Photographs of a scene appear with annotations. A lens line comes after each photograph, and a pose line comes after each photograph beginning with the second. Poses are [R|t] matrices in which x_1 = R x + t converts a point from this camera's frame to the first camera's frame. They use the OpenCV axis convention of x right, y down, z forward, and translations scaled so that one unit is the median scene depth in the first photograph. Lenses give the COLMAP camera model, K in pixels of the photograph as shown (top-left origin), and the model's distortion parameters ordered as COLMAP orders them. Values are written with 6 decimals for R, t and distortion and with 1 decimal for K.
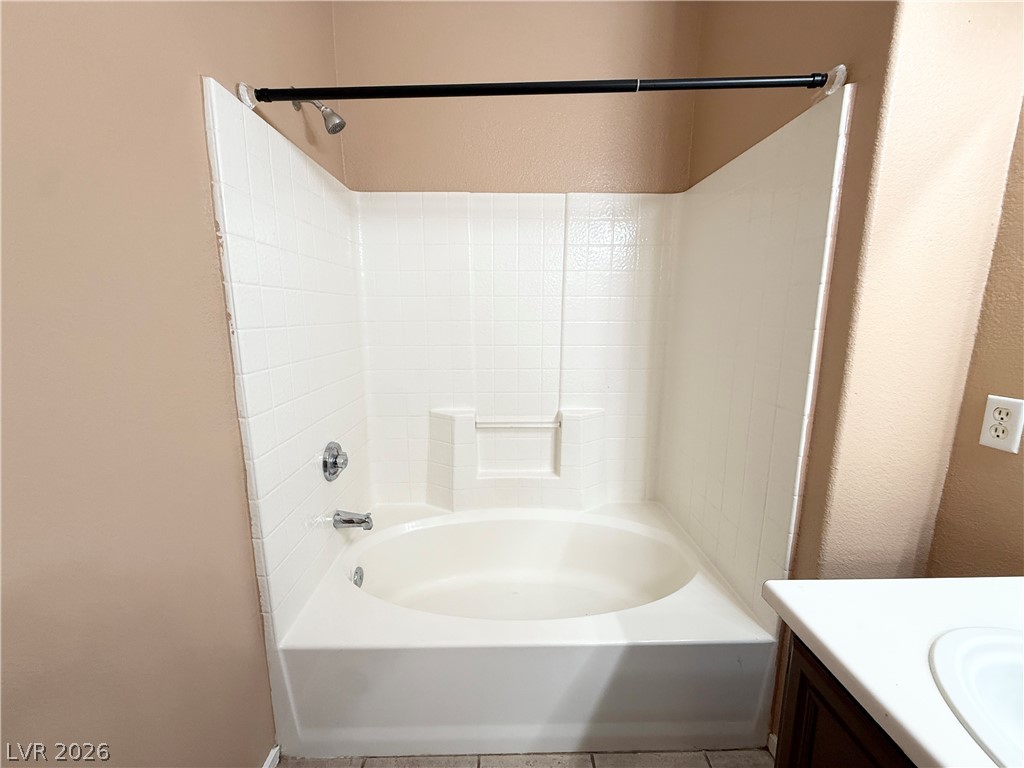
lens RADIAL K [[408.3, 0, 504.9], [0, 408.3, 381.6], [0, 0, 1]] dist [0.002276, -0.000307]
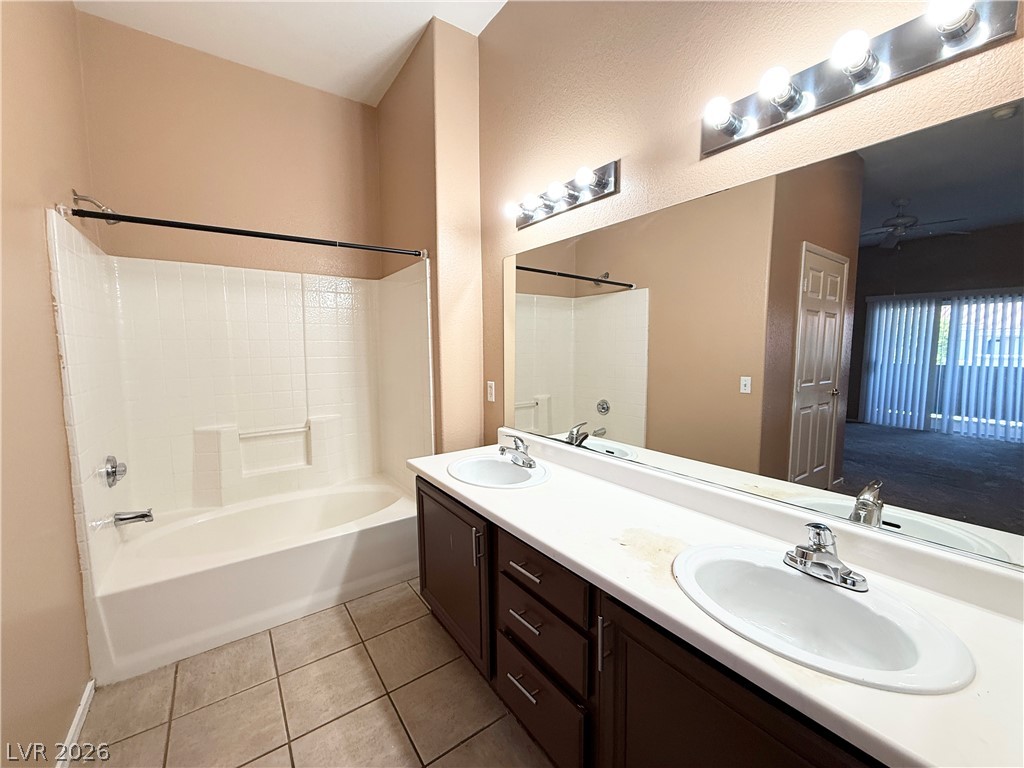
lens RADIAL K [[408.3, 0, 509.3], [0, 408.3, 384.5], [0, 0, 1]] dist [0.002276, -0.000307]
pose [[0.820458, -0.057369, 0.568821, -0.119584], [0.103766, 0.993370, -0.049483, 0.119613], [-0.562211, 0.099623, 0.820971, -0.738207]]
